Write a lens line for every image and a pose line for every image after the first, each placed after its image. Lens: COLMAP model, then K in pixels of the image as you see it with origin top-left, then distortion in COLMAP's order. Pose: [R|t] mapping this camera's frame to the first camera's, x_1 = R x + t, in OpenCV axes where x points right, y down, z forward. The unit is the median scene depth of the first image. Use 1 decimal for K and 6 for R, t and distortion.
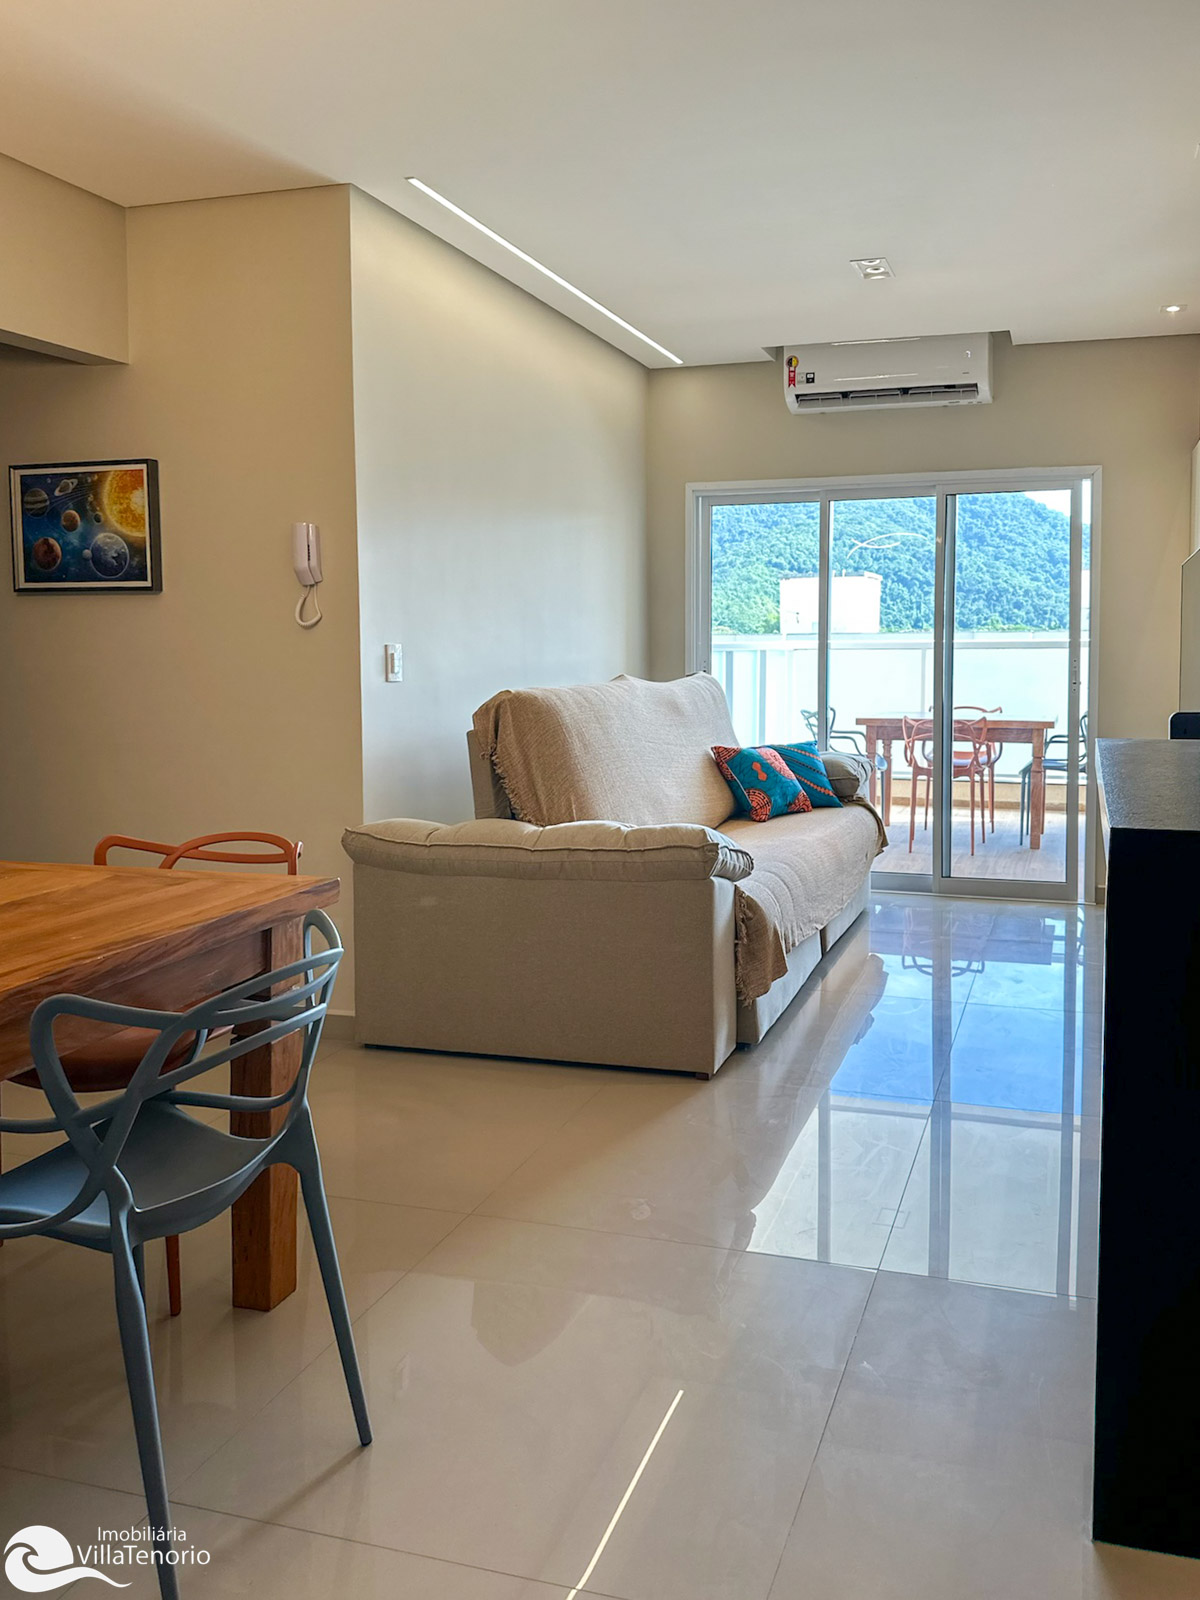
lens RADIAL K [[1392.8, 0, 635.8], [0, 1392.8, 742.7], [0, 0, 1]] dist [0.154247, -0.290381]
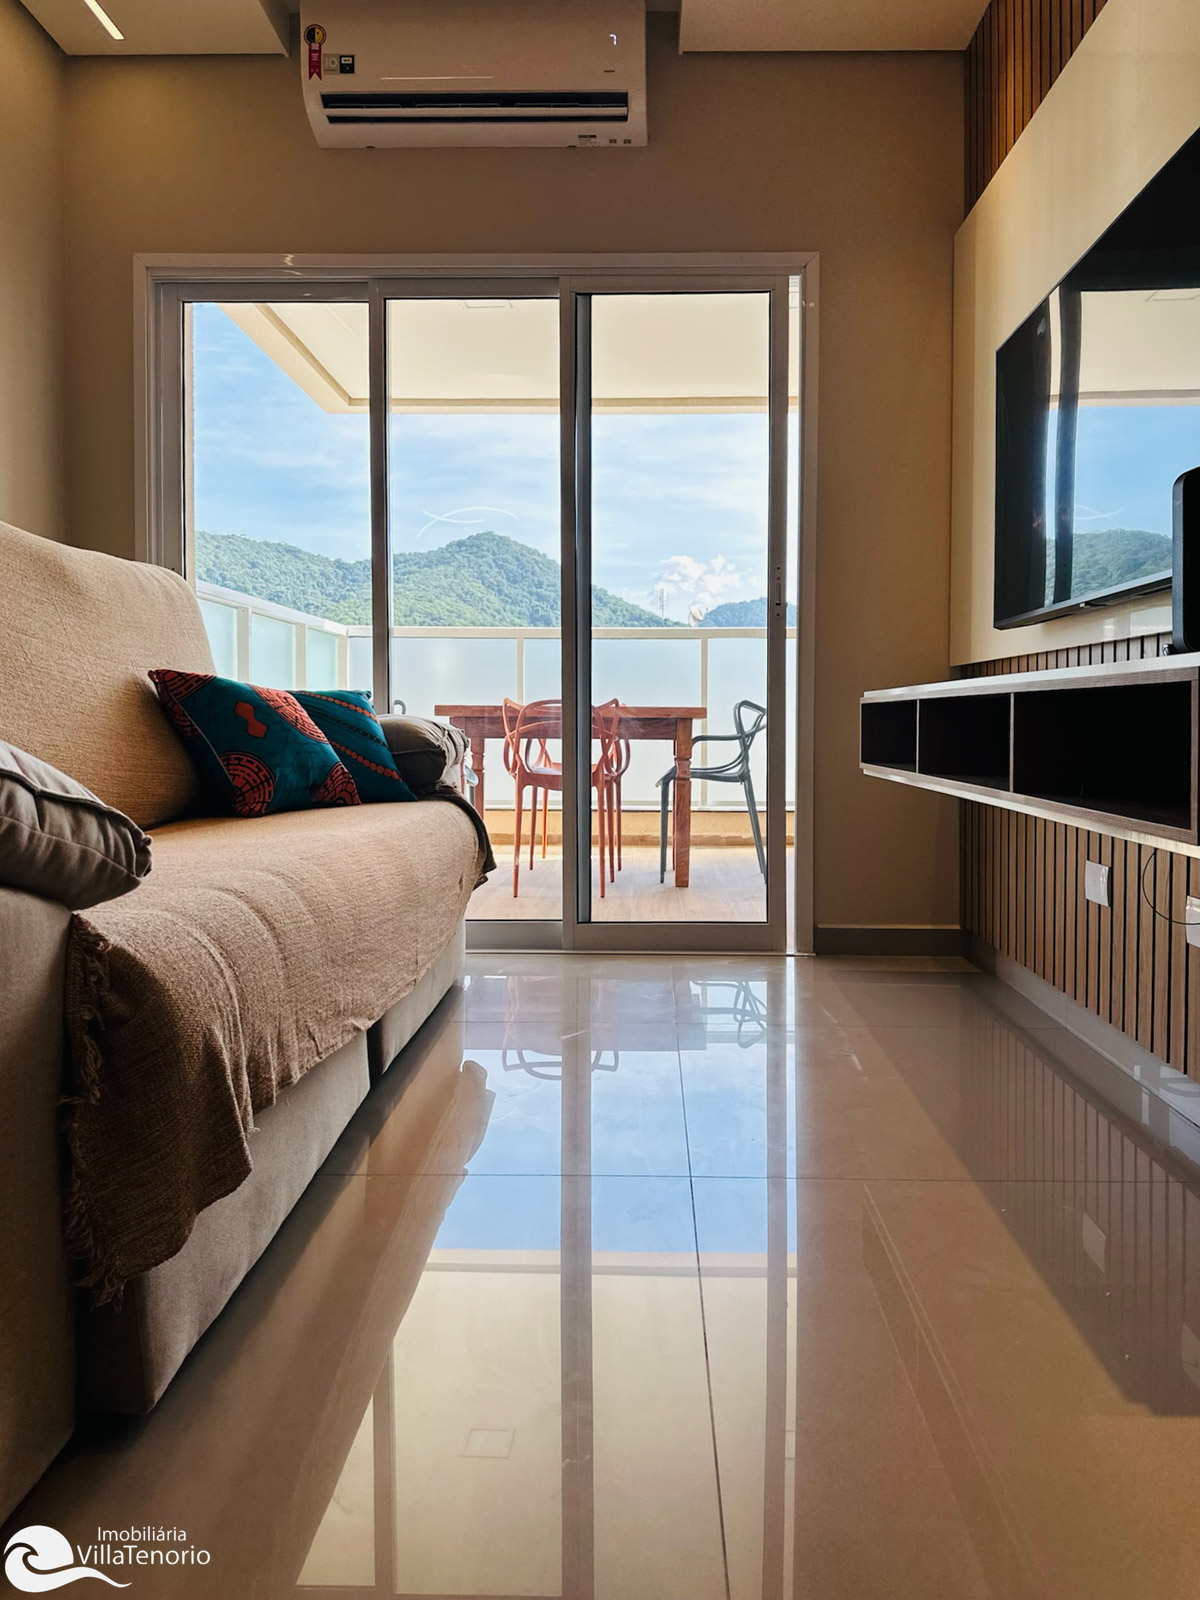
lens RADIAL K [[1392.8, 0, 635.8], [0, 1392.8, 742.7], [0, 0, 1]] dist [0.154247, -0.290381]
pose [[0.954339, -0.001088, 0.298724, 0.045640], [0.018348, 0.998319, -0.054978, 0.039268], [-0.298162, 0.057949, 0.952755, 0.310540]]
